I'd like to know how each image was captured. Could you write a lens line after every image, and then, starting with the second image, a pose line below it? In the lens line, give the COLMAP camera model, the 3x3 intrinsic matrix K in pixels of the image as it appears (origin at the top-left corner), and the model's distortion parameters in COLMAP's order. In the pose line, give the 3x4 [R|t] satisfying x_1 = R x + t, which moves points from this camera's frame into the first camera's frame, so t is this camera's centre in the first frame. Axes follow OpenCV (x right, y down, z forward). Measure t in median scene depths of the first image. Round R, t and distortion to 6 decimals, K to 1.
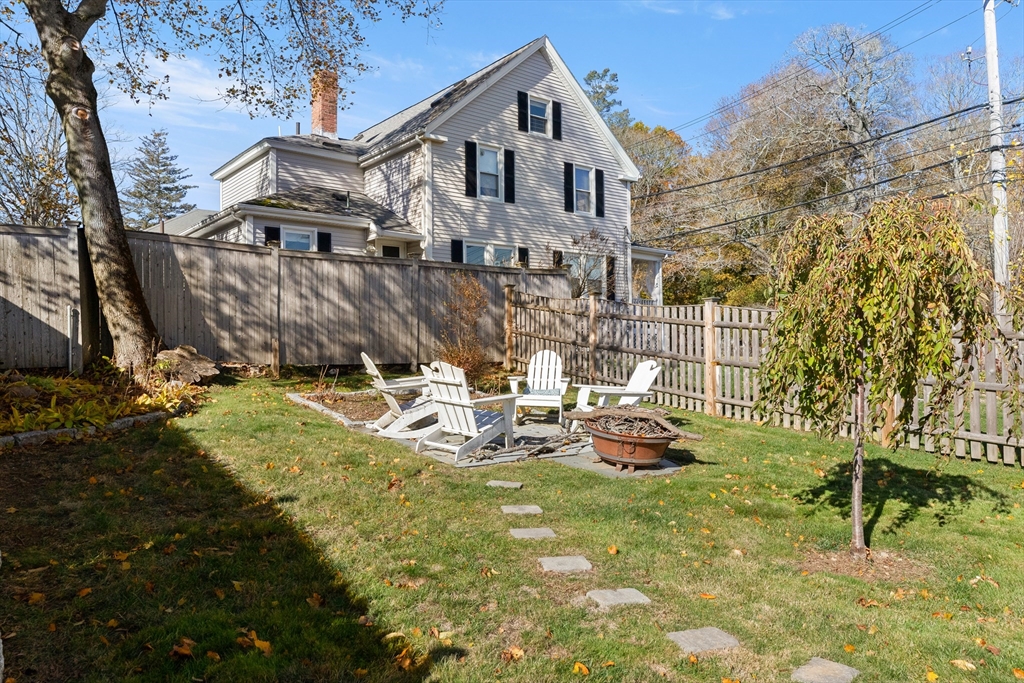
lens RADIAL K [[734.5, 0, 514.7], [0, 734.5, 341.7], [0, 0, 1]] dist [-0.009197, 0.006718]
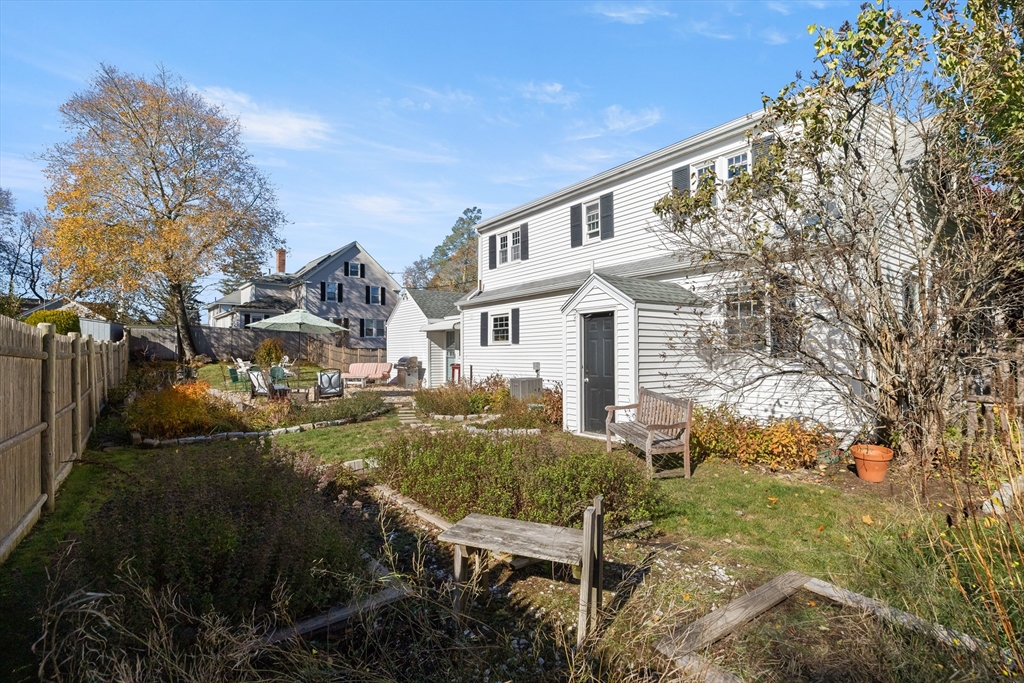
lens RADIAL K [[506.2, 0, 510.6], [0, 506.2, 356.7], [0, 0, 1]] dist [-0.003475, 0.000194]
pose [[0.999919, 0.012394, -0.003022, 0.682779], [-0.012332, 0.999726, 0.019915, -0.030051], [0.003268, -0.019876, 0.999797, -0.974439]]
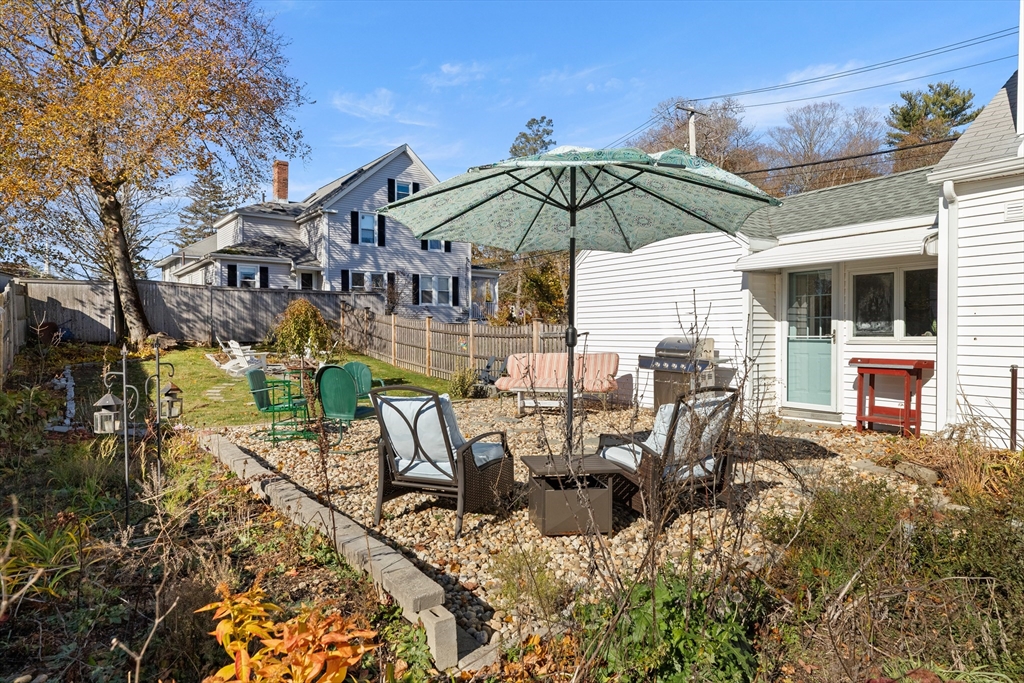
lens RADIAL K [[652.9, 0, 510.6], [0, 652.9, 342.7], [0, 0, 1]] dist [0.005470, -0.000042]
pose [[0.998871, 0.011917, -0.045976, 0.375381], [-0.010562, 0.999506, 0.029608, -0.017658], [0.046306, -0.029089, 0.998504, -0.502834]]
